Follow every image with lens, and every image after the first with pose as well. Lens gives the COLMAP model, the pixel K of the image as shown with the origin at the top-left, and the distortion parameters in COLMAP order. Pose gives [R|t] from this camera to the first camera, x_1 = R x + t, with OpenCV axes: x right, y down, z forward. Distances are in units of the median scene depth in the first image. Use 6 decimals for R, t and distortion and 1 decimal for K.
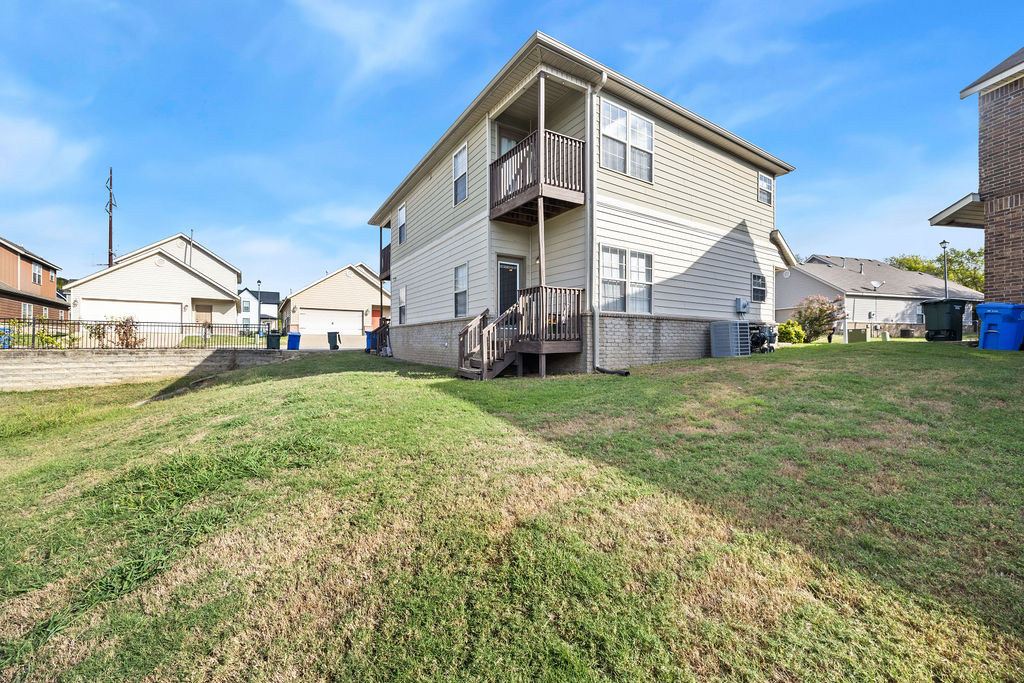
lens RADIAL K [[392.7, 0, 513.1], [0, 392.7, 345.1], [0, 0, 1]] dist [-0.001364, -0.001002]
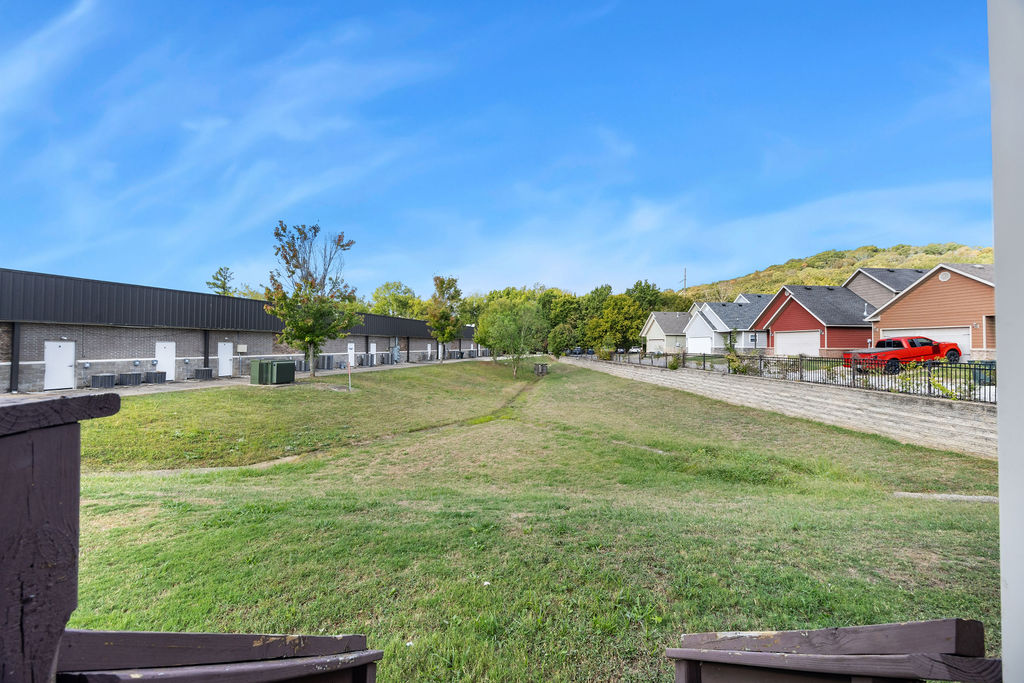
lens RADIAL K [[392.7, 0, 512.2], [0, 392.7, 338.5], [0, 0, 1]] dist [-0.001364, -0.001002]
pose [[-0.537943, -0.019644, -0.842753, 0.012777], [-0.012450, 0.999805, -0.015357, -0.130896], [0.842890, 0.002231, -0.538082, 0.962913]]
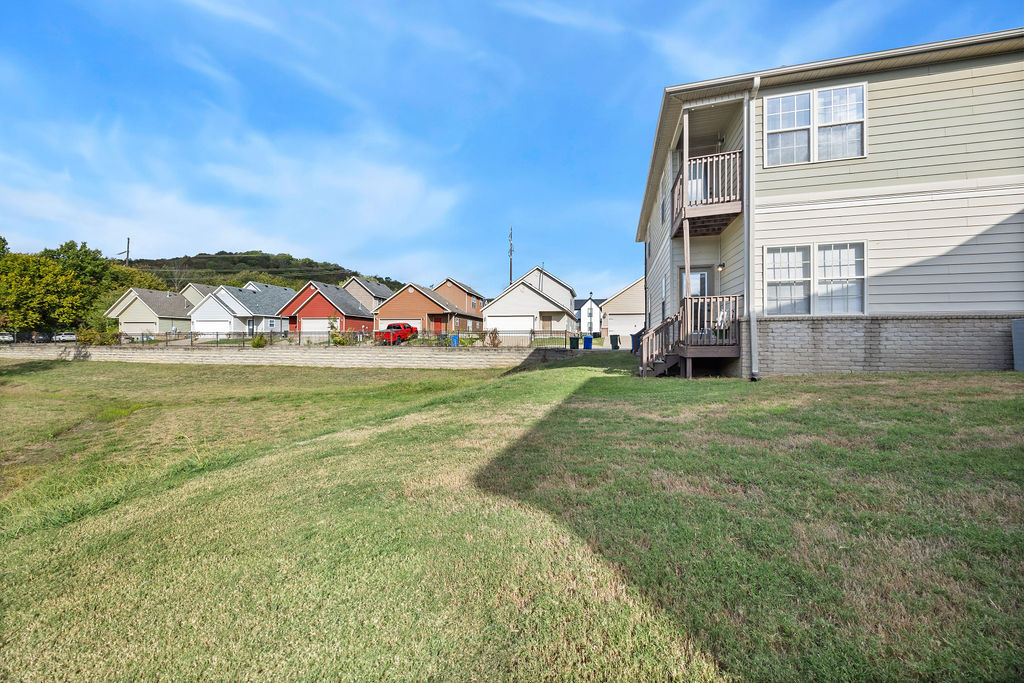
lens RADIAL K [[392.7, 0, 511.9], [0, 392.7, 341.1], [0, 0, 1]] dist [-0.001364, -0.001002]
pose [[0.674964, -0.001004, -0.737850, 0.461519], [-0.004058, 0.999979, -0.005073, -0.014010], [0.737839, 0.006419, 0.674946, -0.107325]]
